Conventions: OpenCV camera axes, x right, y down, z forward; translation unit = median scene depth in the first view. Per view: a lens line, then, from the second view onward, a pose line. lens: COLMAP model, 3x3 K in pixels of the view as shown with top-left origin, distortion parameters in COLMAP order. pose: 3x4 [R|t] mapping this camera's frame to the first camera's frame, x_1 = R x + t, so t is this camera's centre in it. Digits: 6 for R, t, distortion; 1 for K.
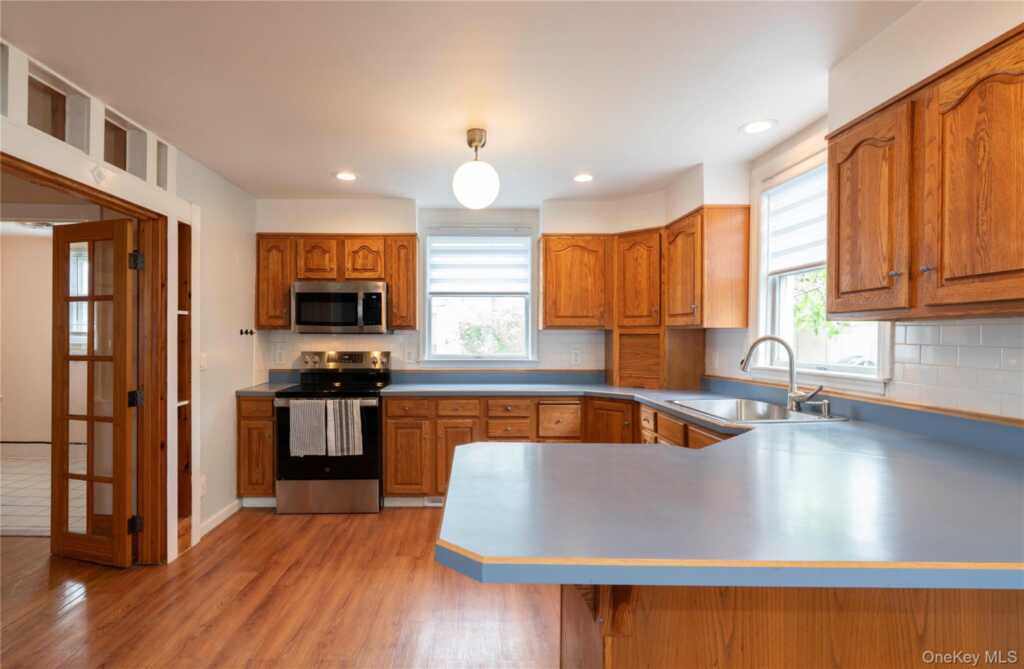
lens RADIAL K [[522.6, 0, 472.8], [0, 522.6, 339.3], [0, 0, 1]] dist [-0.003329, 0.001345]
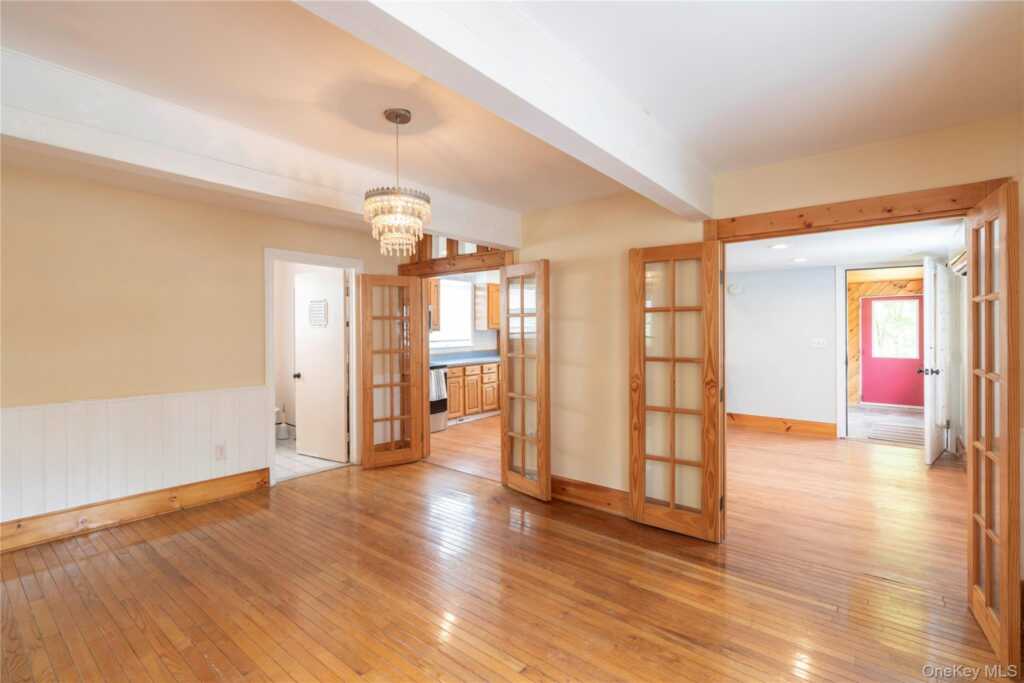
lens RADIAL K [[465.8, 0, 519.8], [0, 465.8, 342.1], [0, 0, 1]] dist [-0.002734, 0.001199]
pose [[0.618311, -0.033024, 0.785239, -1.312106], [0.012264, 0.999401, 0.032373, -0.032921], [-0.785838, -0.010387, 0.618345, -0.242457]]
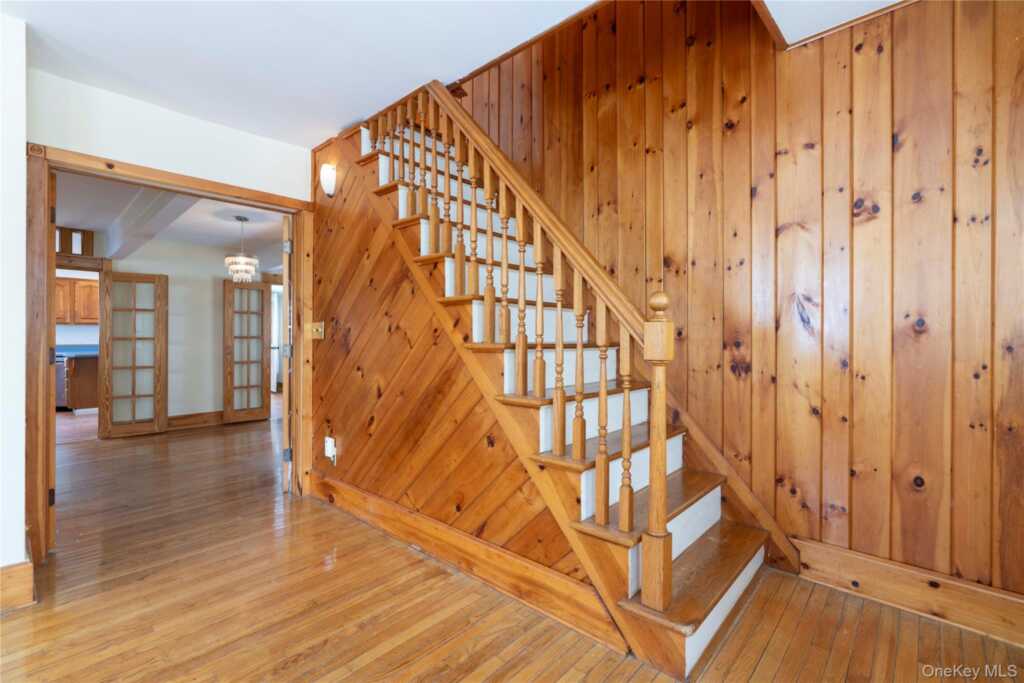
lens RADIAL K [[462.0, 0, 512.7], [0, 462.0, 336.5], [0, 0, 1]] dist [-0.008053, -0.000167]
pose [[-0.743366, -0.006973, 0.668848, -2.313492], [-0.003777, 0.999973, 0.006227, 0.010930], [-0.668874, 0.002103, -0.743373, 0.641328]]
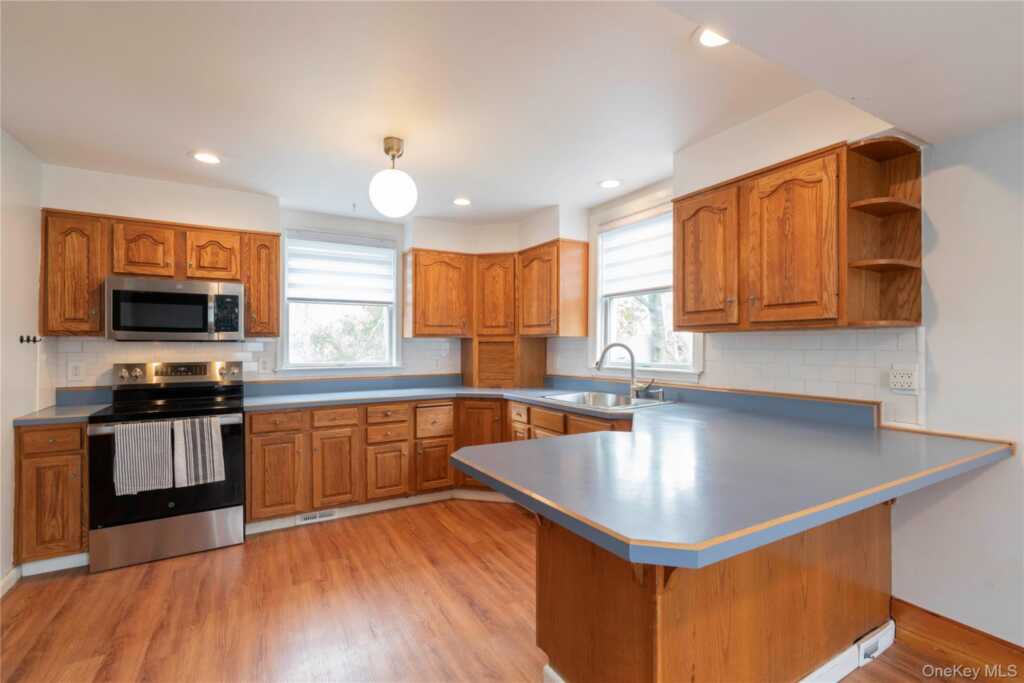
lens RADIAL K [[465.8, 0, 519.8], [0, 465.8, 342.1], [0, 0, 1]] dist [-0.002734, 0.001199]
pose [[0.860751, -0.000650, 0.509027, -0.174682], [0.006113, 0.999940, -0.009060, 0.000505], [-0.508990, 0.010910, 0.860703, 0.076563]]
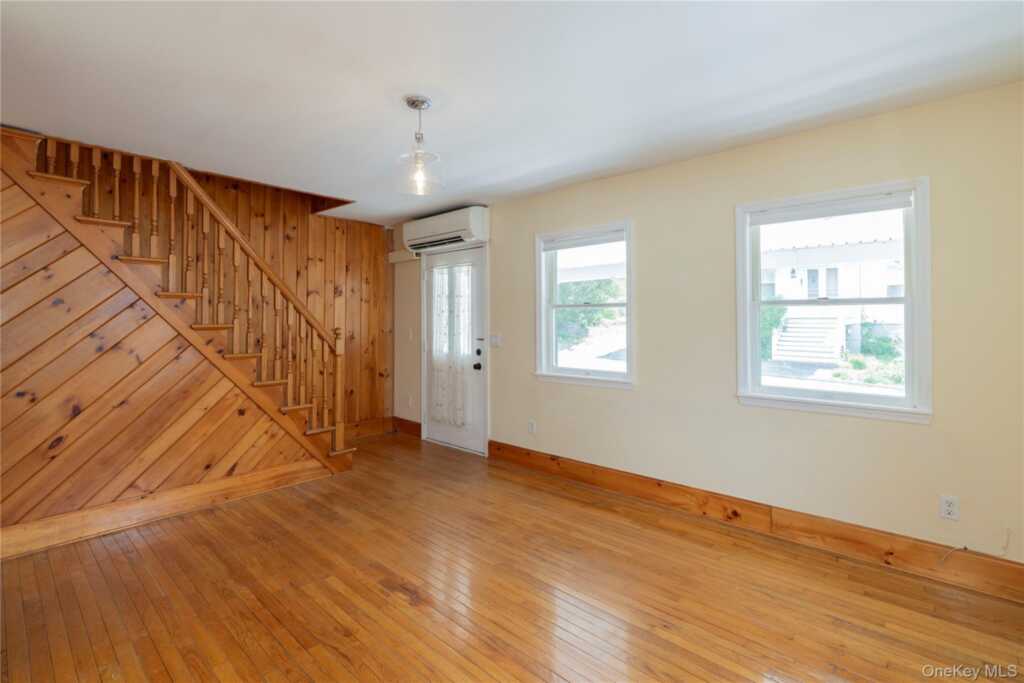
lens RADIAL K [[484.4, 0, 511.7], [0, 484.4, 317.5], [0, 0, 1]] dist [0.015600, 0.000365]
pose [[-0.664498, -0.011254, -0.747205, -1.600206], [-0.005896, 0.999934, -0.009817, -0.039340], [0.747266, -0.002117, -0.664521, 1.256674]]
